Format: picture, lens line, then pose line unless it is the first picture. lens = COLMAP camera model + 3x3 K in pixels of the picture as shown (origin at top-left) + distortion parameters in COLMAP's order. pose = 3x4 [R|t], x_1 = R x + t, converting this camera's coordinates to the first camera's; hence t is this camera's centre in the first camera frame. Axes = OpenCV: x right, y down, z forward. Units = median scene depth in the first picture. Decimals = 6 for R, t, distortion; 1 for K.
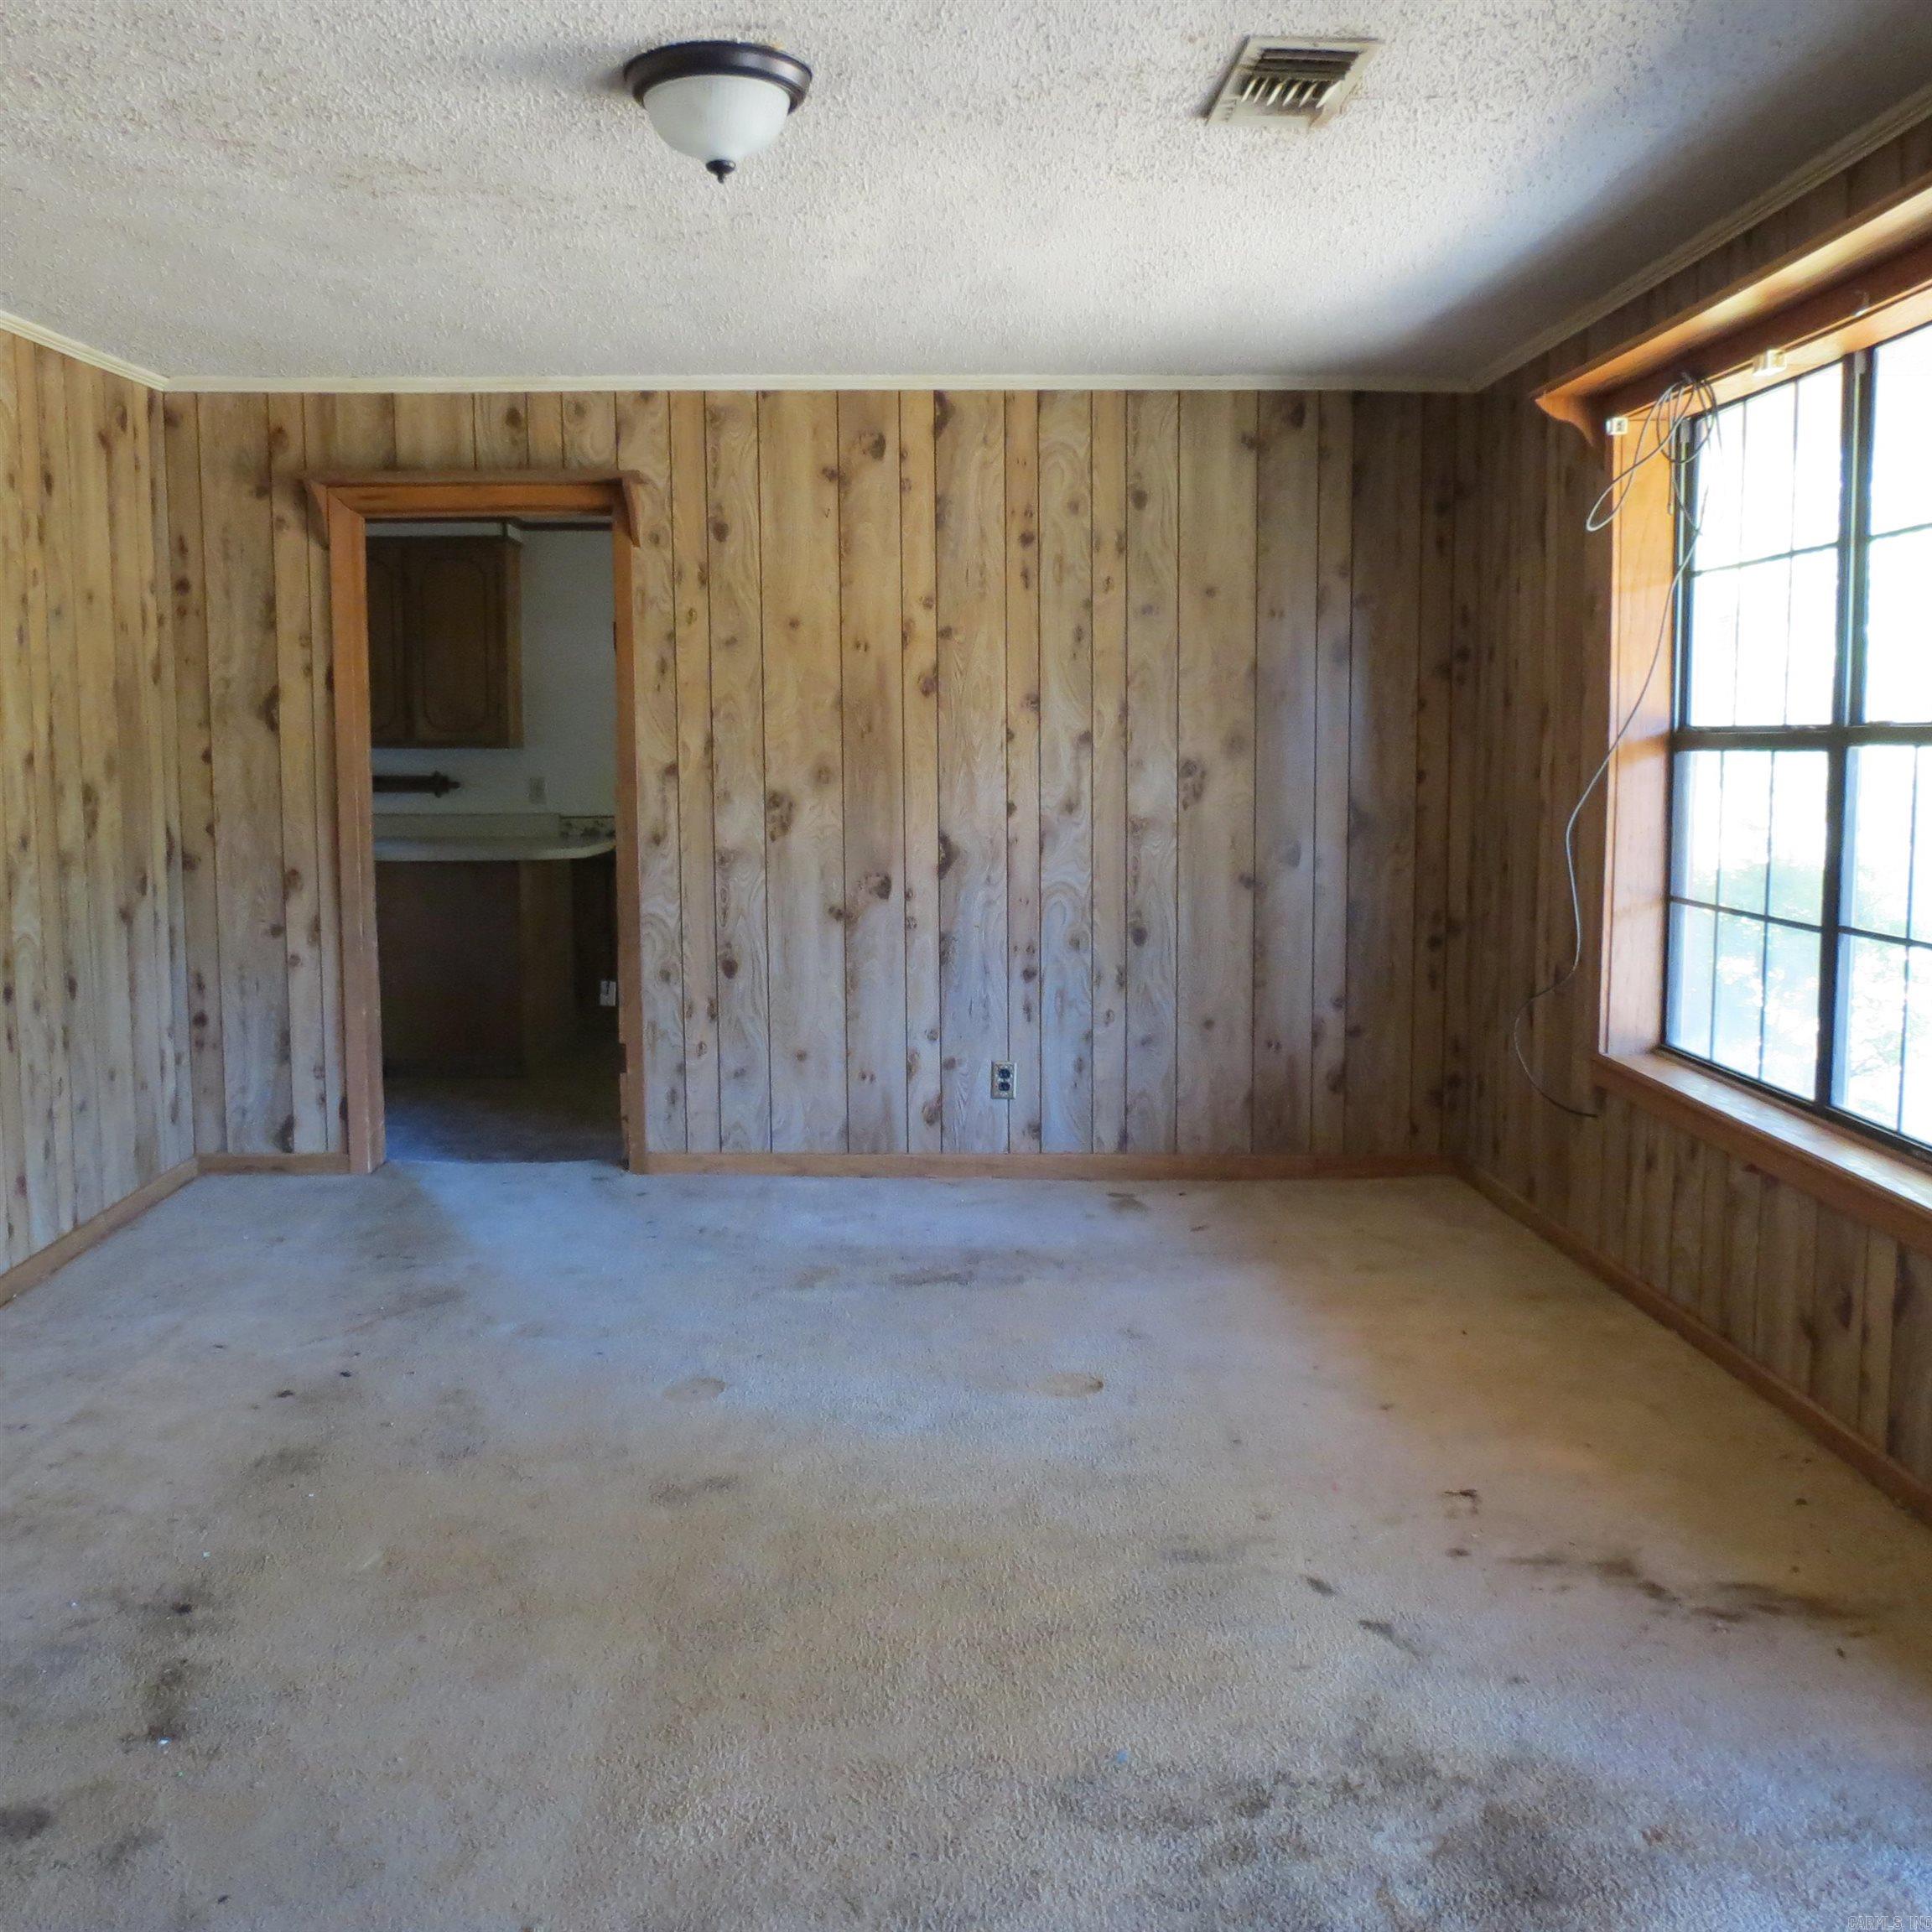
lens RADIAL K [[1827.7, 0, 970.6], [0, 1827.7, 970.3], [0, 0, 1]] dist [-0.029664, 0.000000]
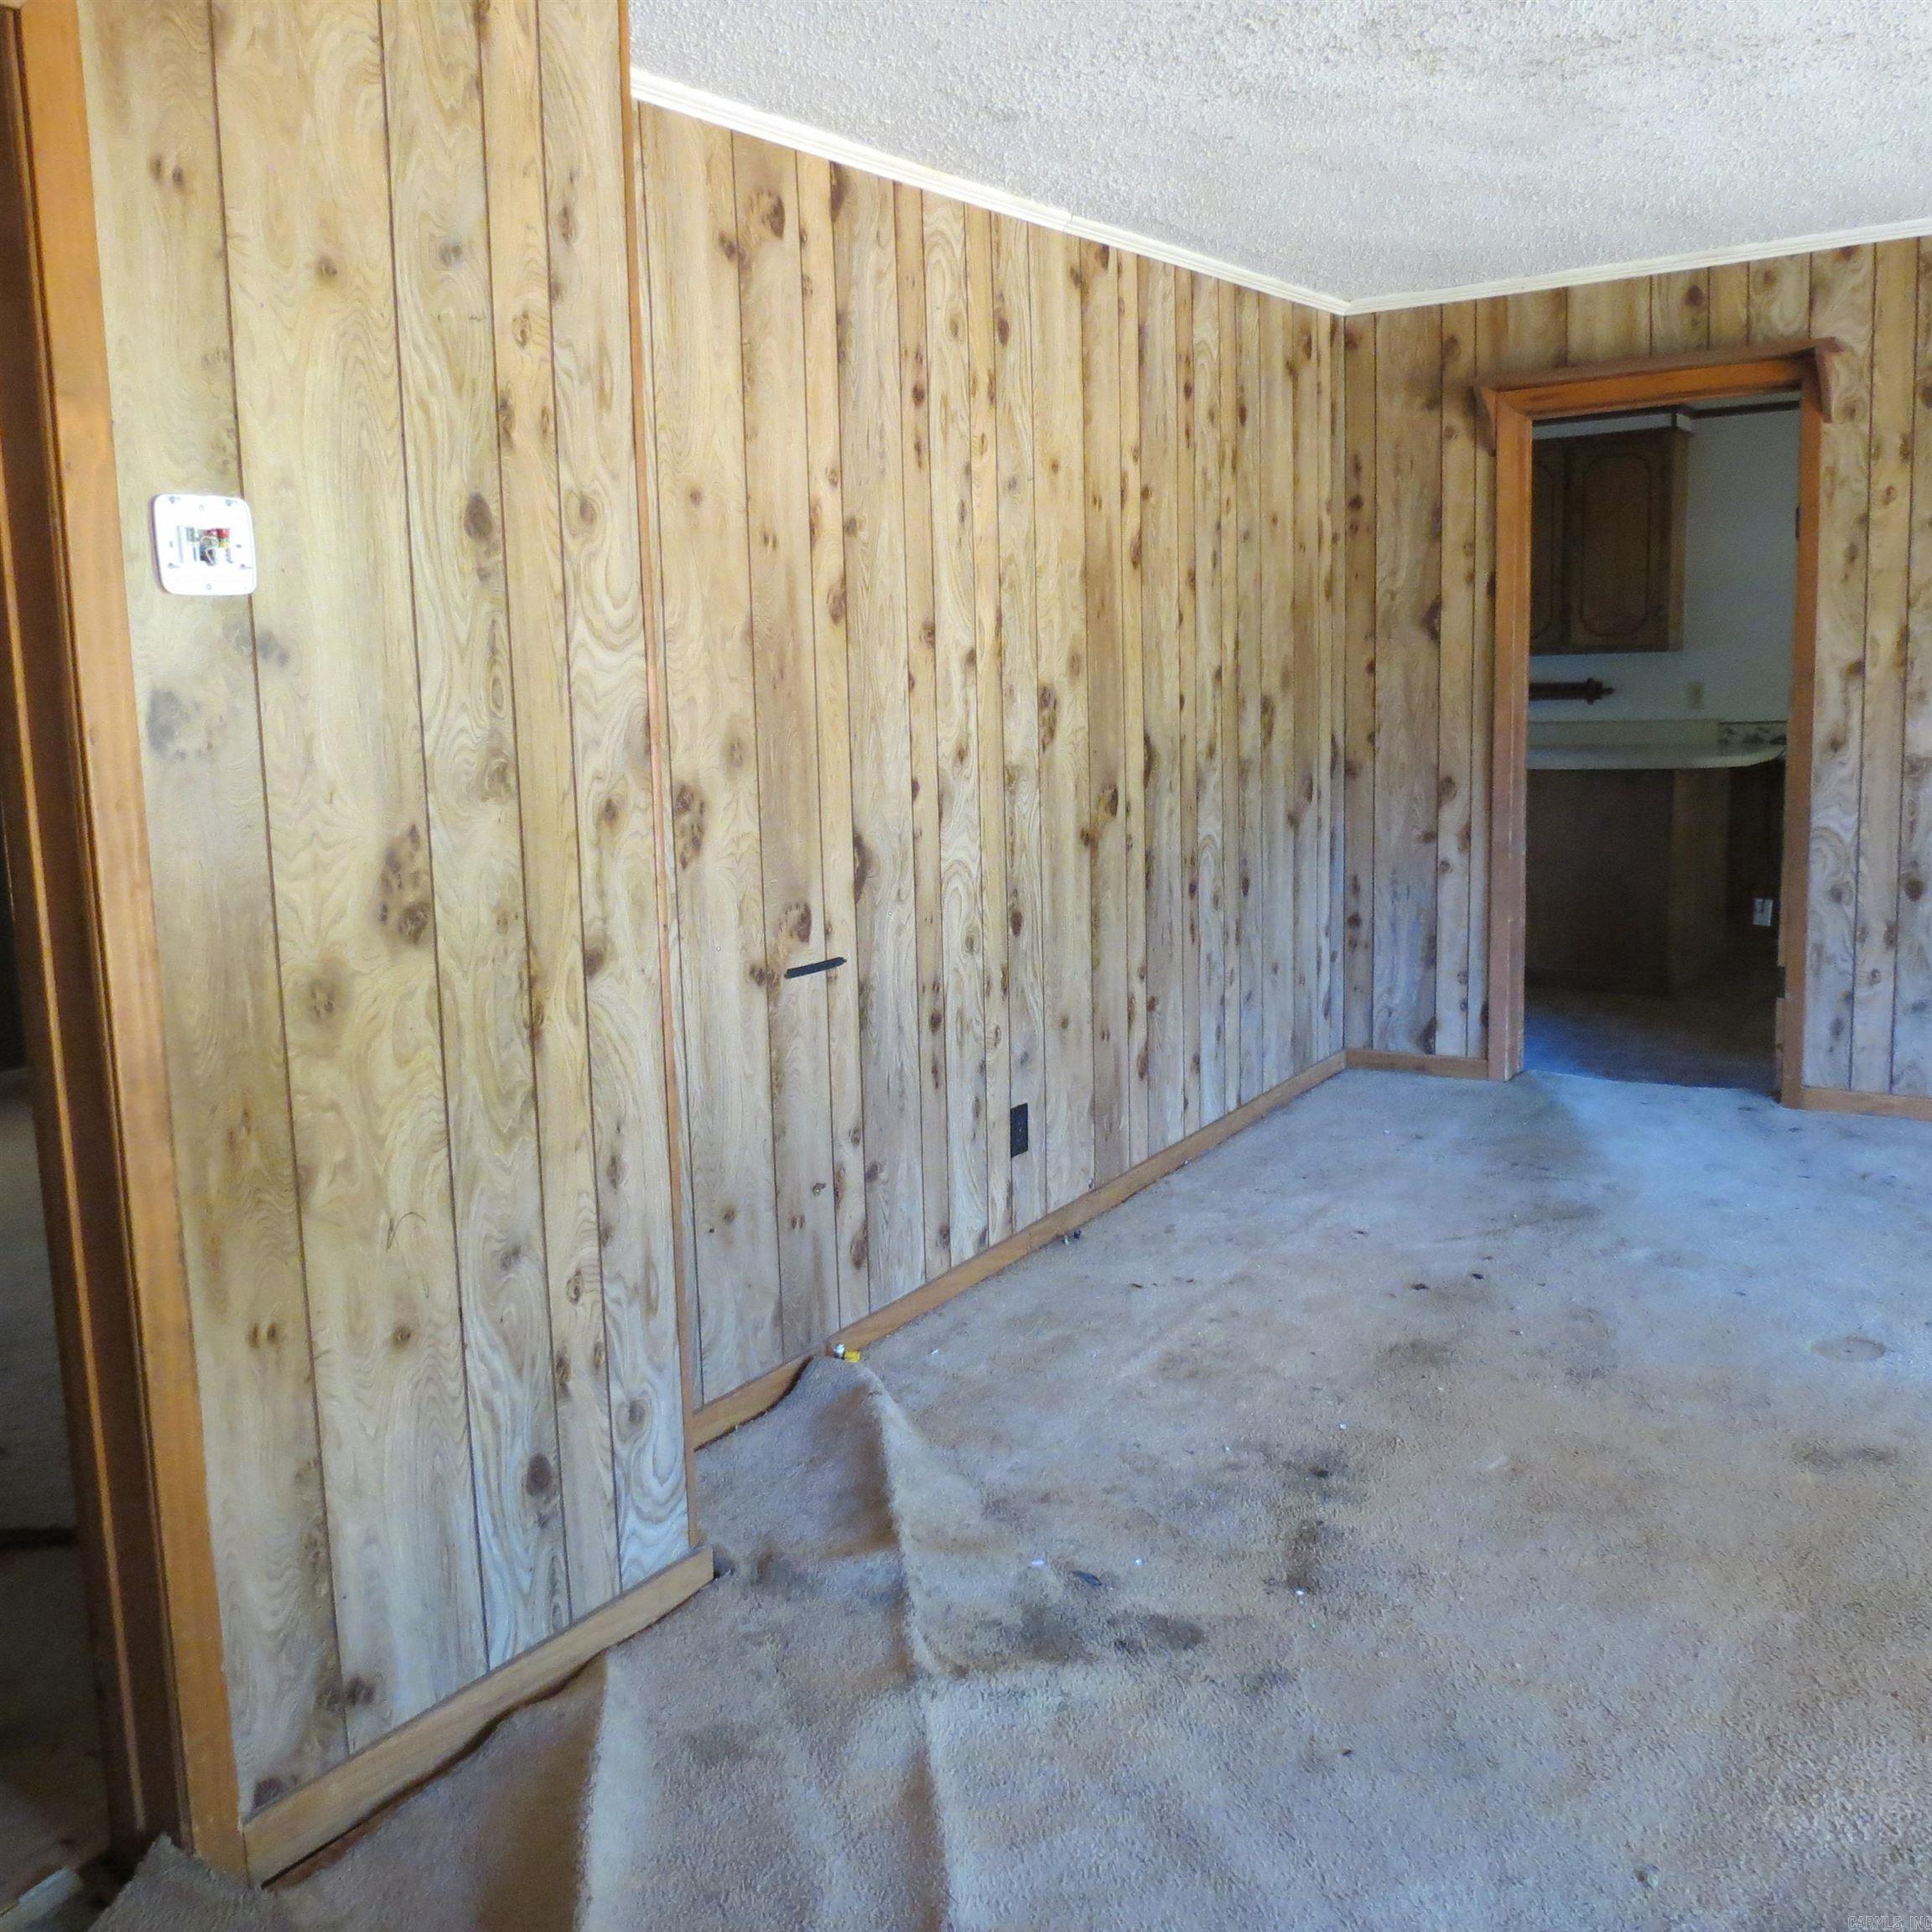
lens RADIAL K [[1827.7, 0, 968.5], [0, 1827.7, 970.1], [0, 0, 1]] dist [-0.029664, 0.000000]
pose [[0.822839, 0.059243, -0.565178, -0.019545], [-0.031691, 0.997787, 0.058452, 0.002011], [0.567390, -0.030185, 0.822896, 0.011696]]
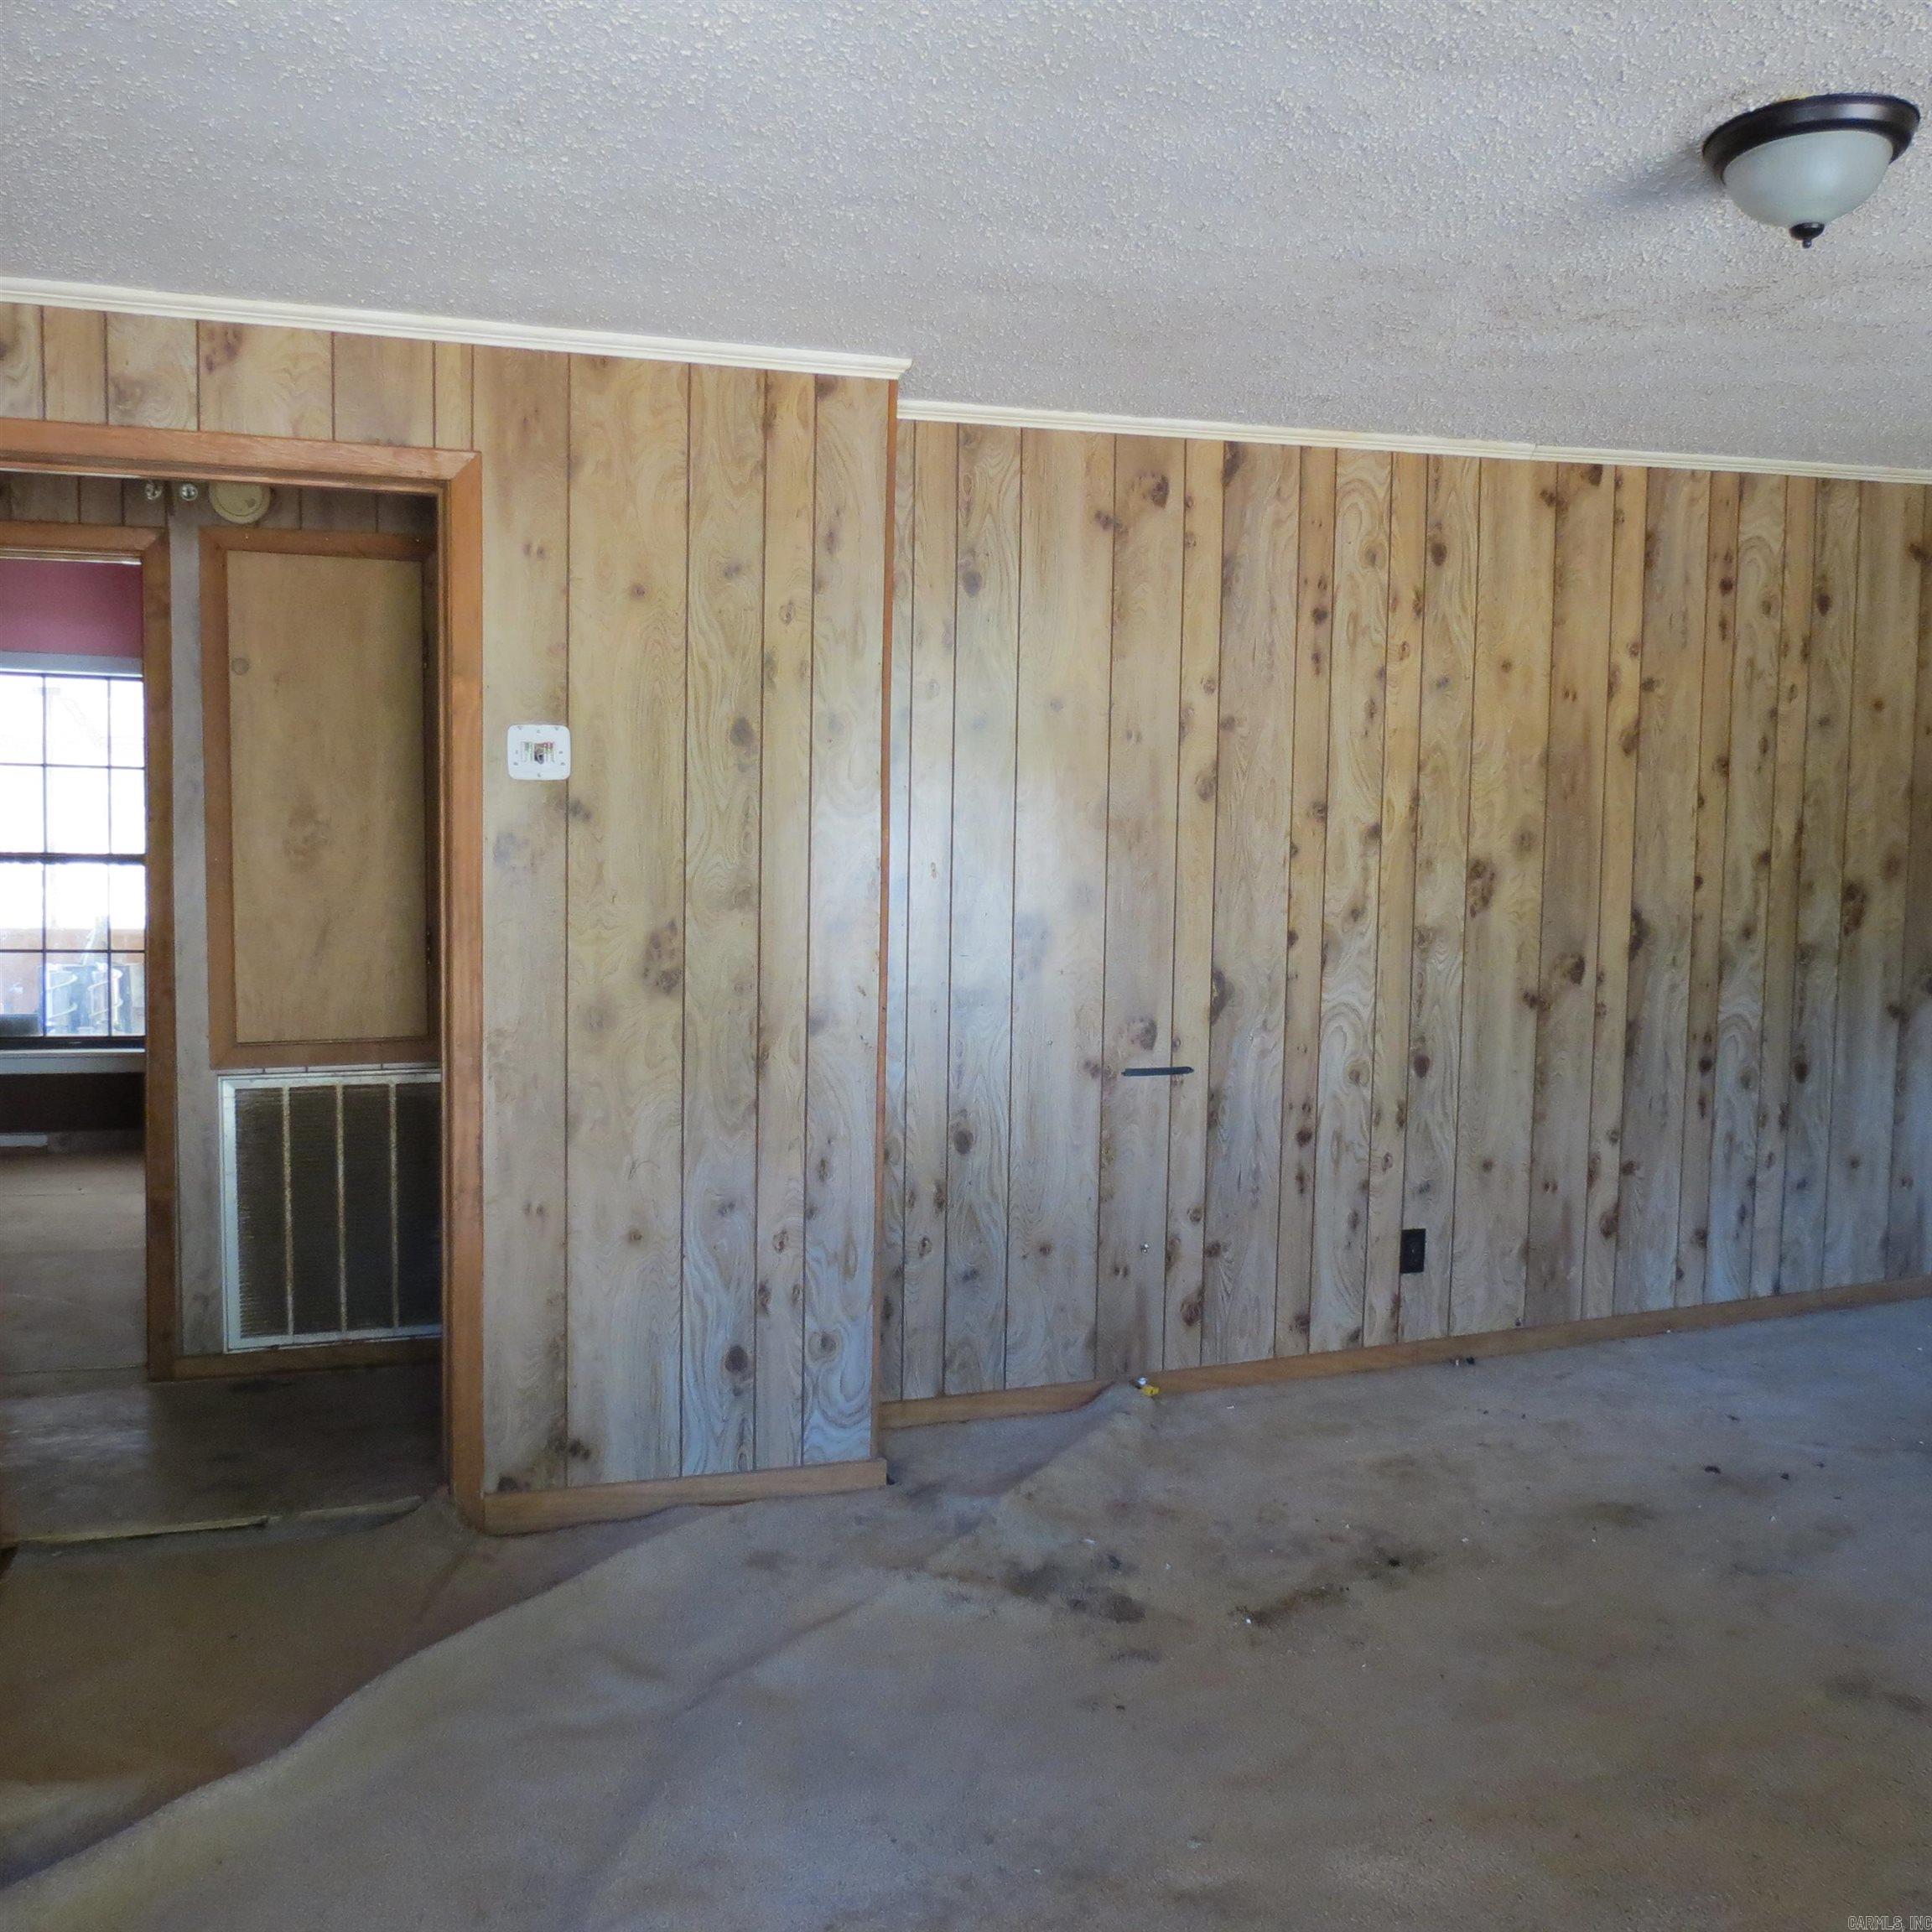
lens RADIAL K [[1827.7, 0, 975.1], [0, 1827.7, 971.9], [0, 0, 1]] dist [-0.029664, 0.000000]
pose [[0.297722, 0.072202, -0.951918, 0.653966], [-0.124805, 0.991522, 0.036171, -0.046843], [0.946459, 0.108035, 0.304209, 0.361658]]
